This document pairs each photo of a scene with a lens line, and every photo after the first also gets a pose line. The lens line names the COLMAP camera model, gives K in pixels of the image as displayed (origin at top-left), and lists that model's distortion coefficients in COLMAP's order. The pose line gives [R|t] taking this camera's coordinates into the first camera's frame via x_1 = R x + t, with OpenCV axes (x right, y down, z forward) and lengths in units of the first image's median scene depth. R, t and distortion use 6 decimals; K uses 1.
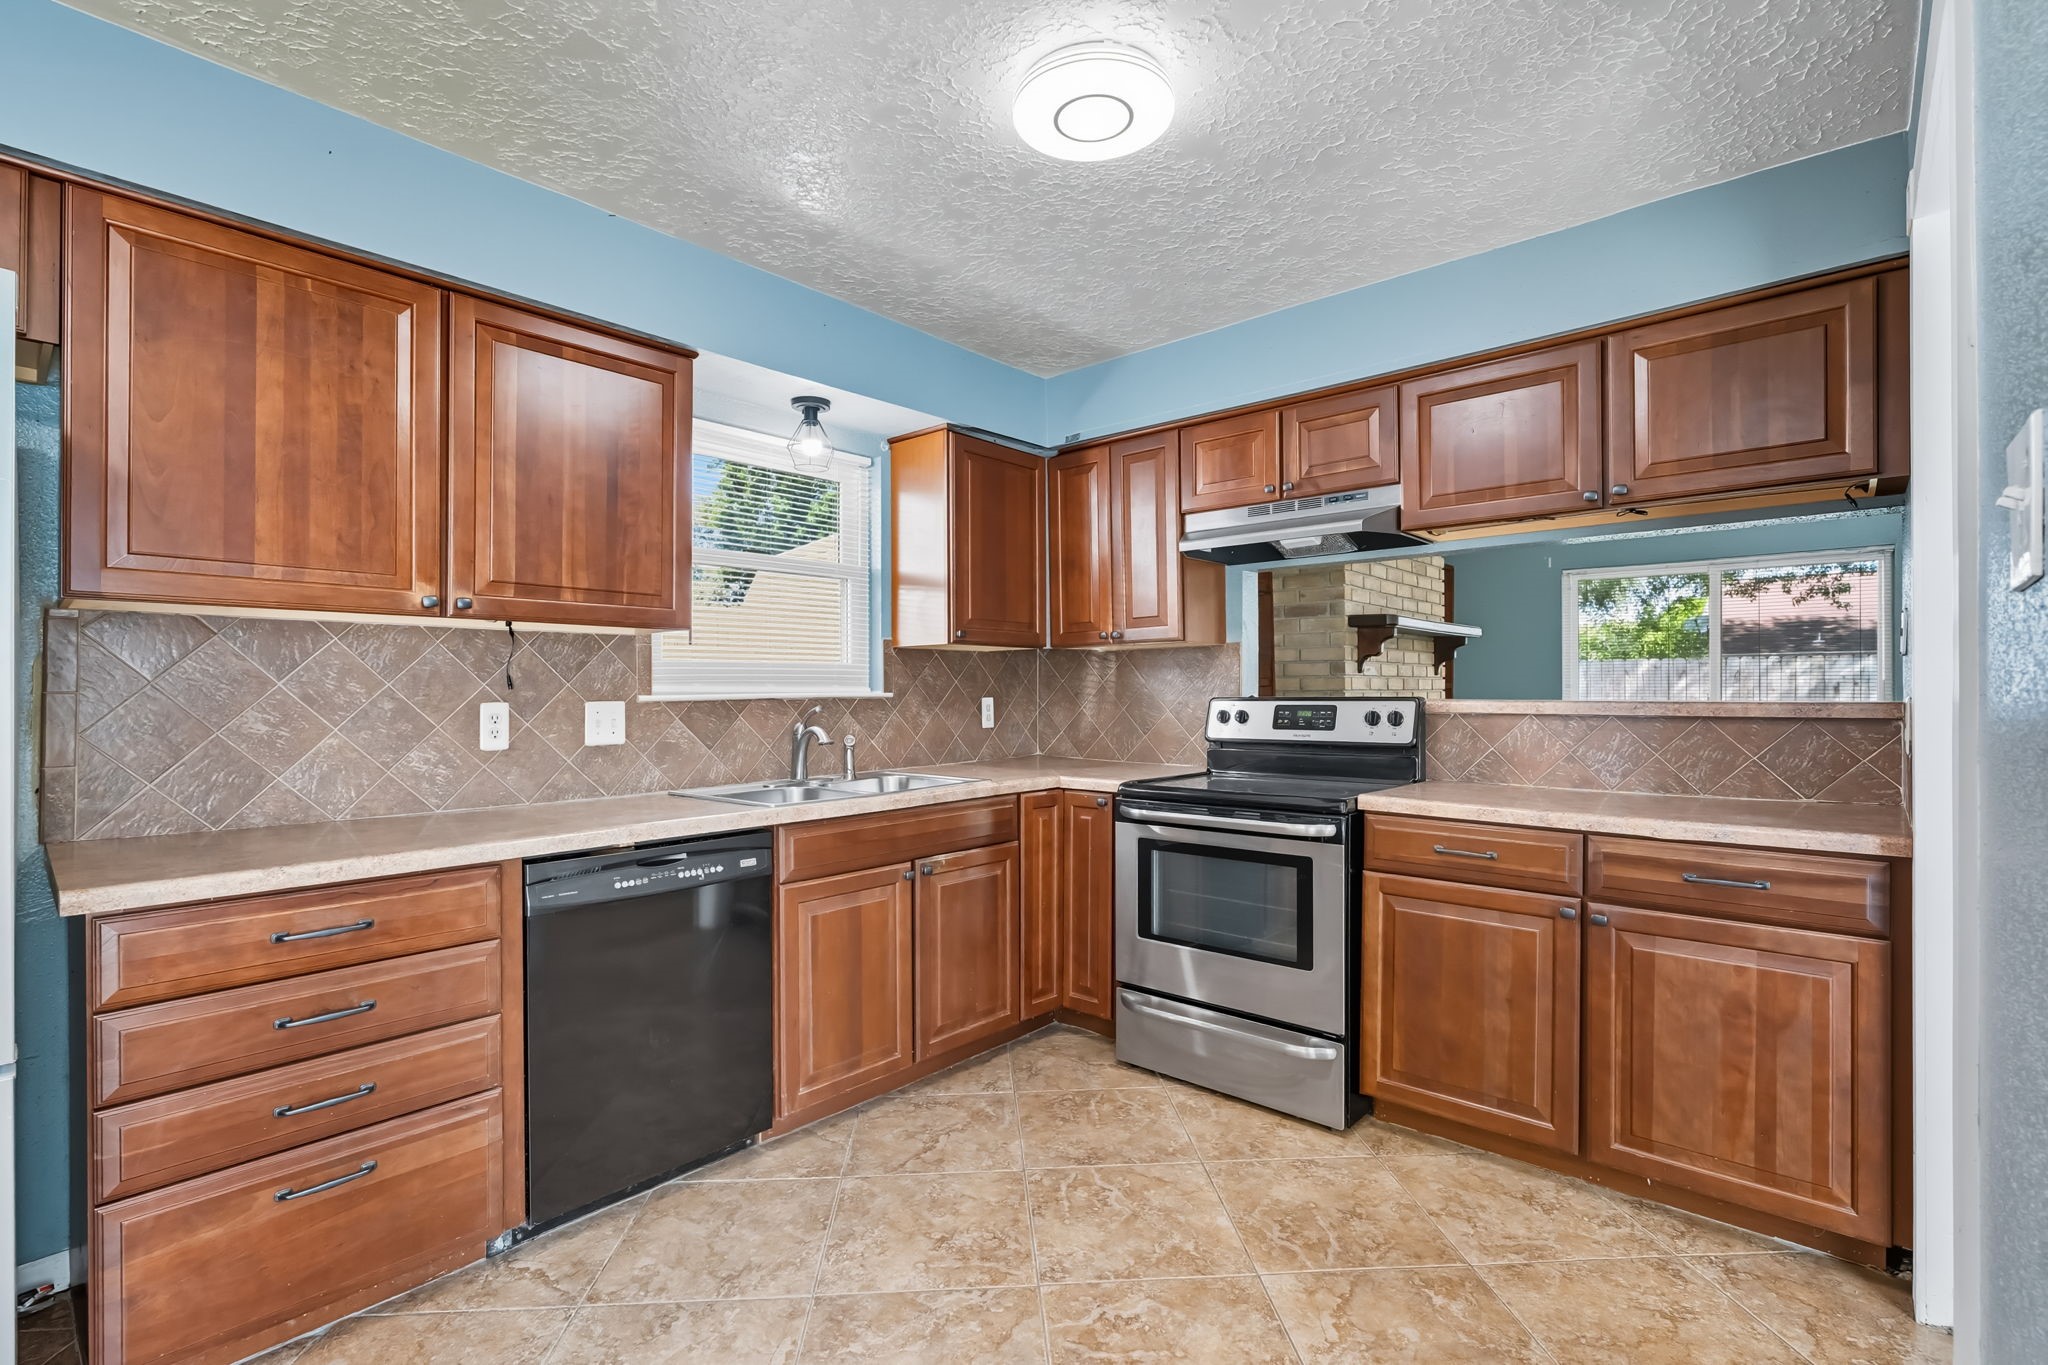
lens RADIAL K [[927.1, 0, 1016.7], [0, 927.1, 688.9], [0, 0, 1]] dist [-0.009491, 0.003273]
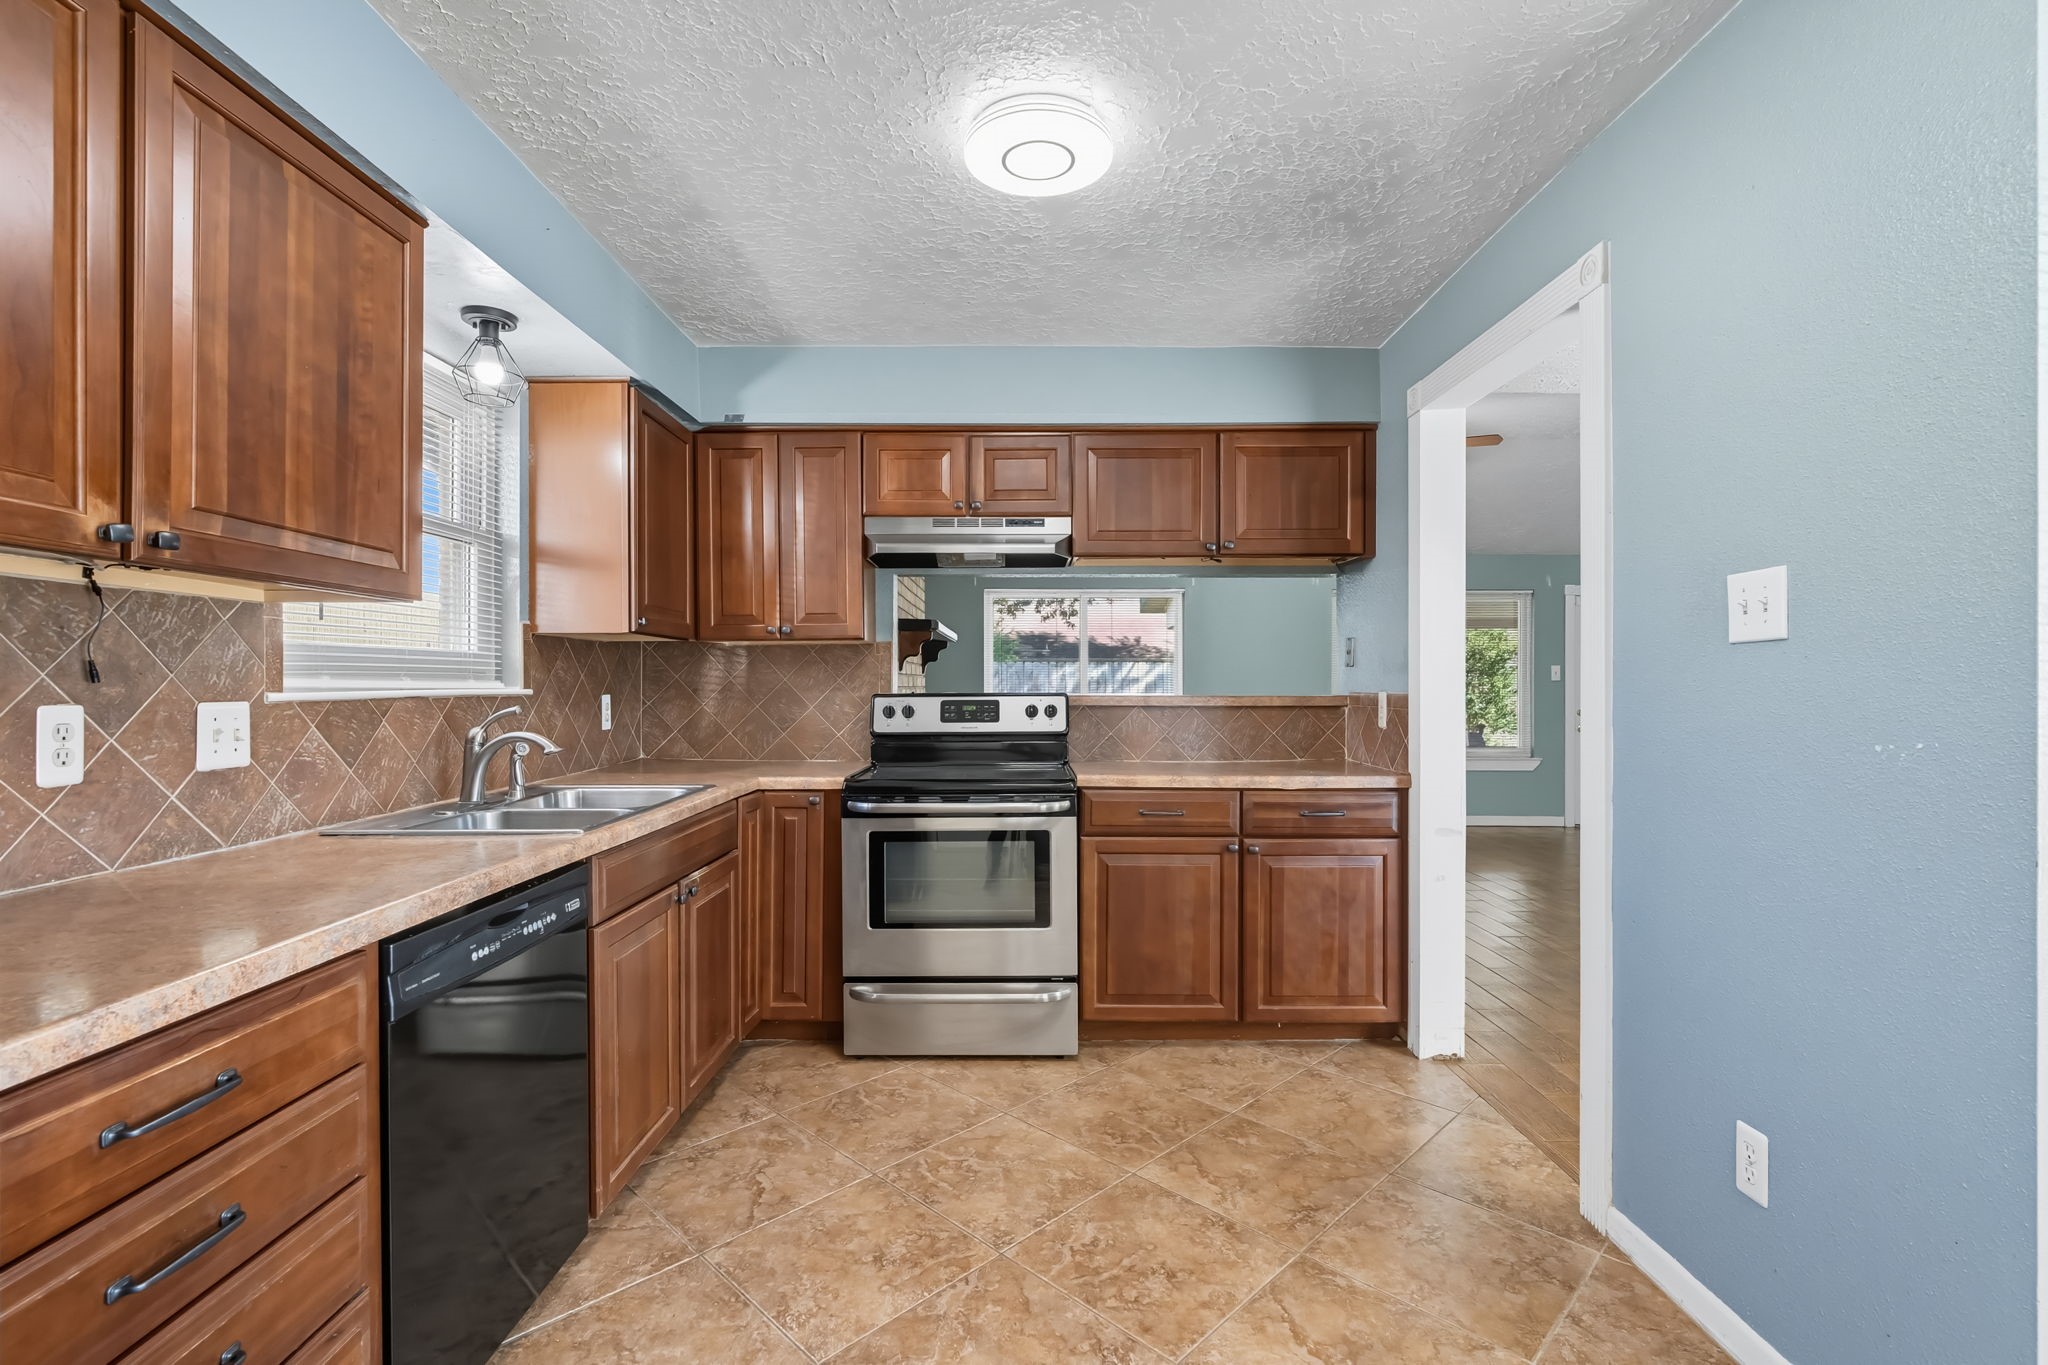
lens RADIAL K [[927.1, 0, 1017.8], [0, 927.1, 686.4], [0, 0, 1]] dist [-0.009491, 0.003273]
pose [[0.748400, 0.002432, 0.663243, -0.491208], [-0.003480, 0.999994, 0.000259, 0.000431], [-0.663238, -0.002502, 0.748404, 0.150720]]
